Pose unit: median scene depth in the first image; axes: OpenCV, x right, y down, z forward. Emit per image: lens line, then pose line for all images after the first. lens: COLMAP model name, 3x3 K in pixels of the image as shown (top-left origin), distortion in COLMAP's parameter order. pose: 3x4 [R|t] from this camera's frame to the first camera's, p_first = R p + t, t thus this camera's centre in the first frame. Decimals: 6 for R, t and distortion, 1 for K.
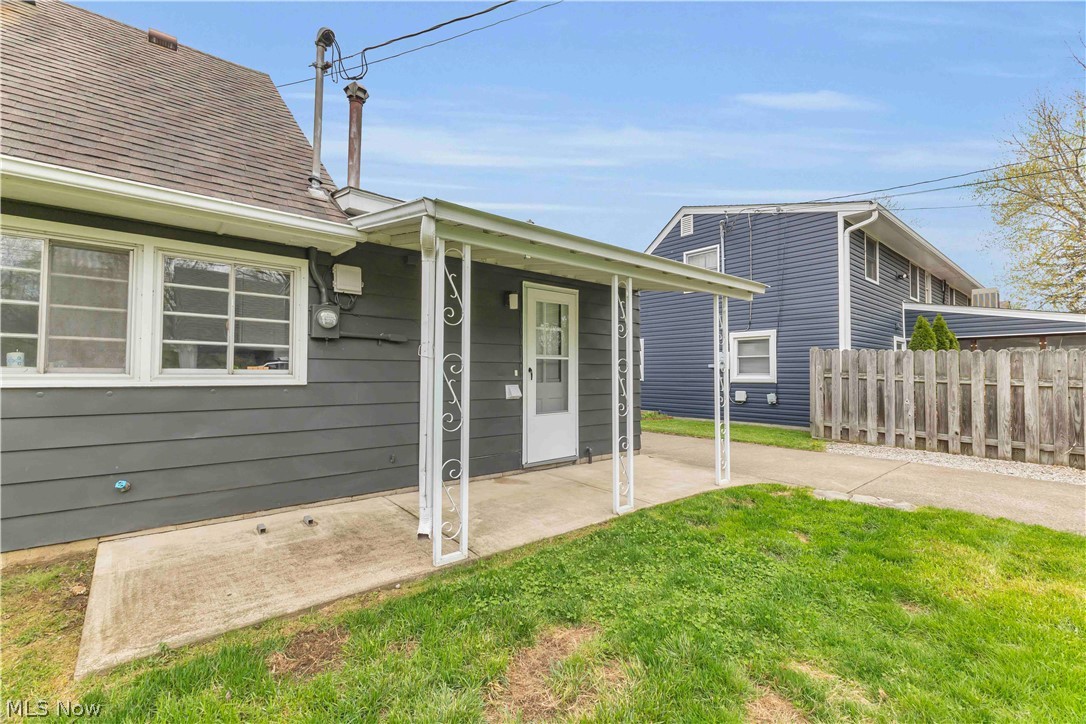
lens RADIAL K [[470.3, 0, 545.5], [0, 470.3, 360.2], [0, 0, 1]] dist [0.008620, -0.002289]
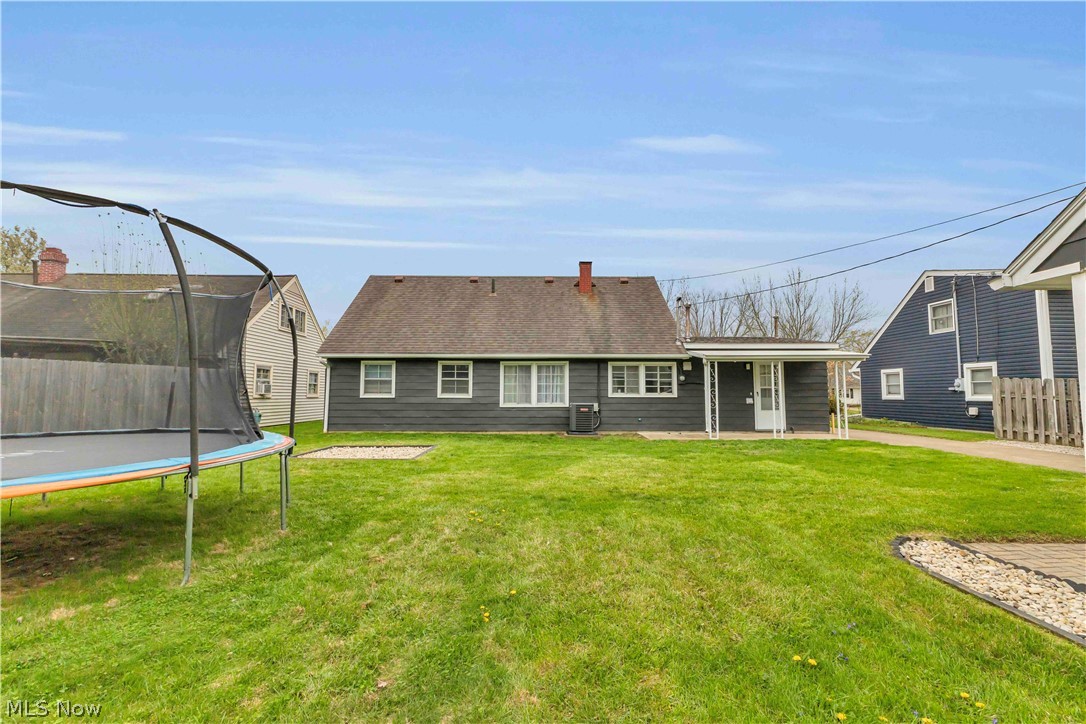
lens RADIAL K [[470.3, 0, 541.6], [0, 470.3, 360.4], [0, 0, 1]] dist [0.008620, -0.002289]
pose [[0.762285, -0.046307, -0.645583, 0.738041], [0.017492, 0.998547, -0.050971, -0.044604], [0.647005, 0.027562, 0.761987, -1.720345]]
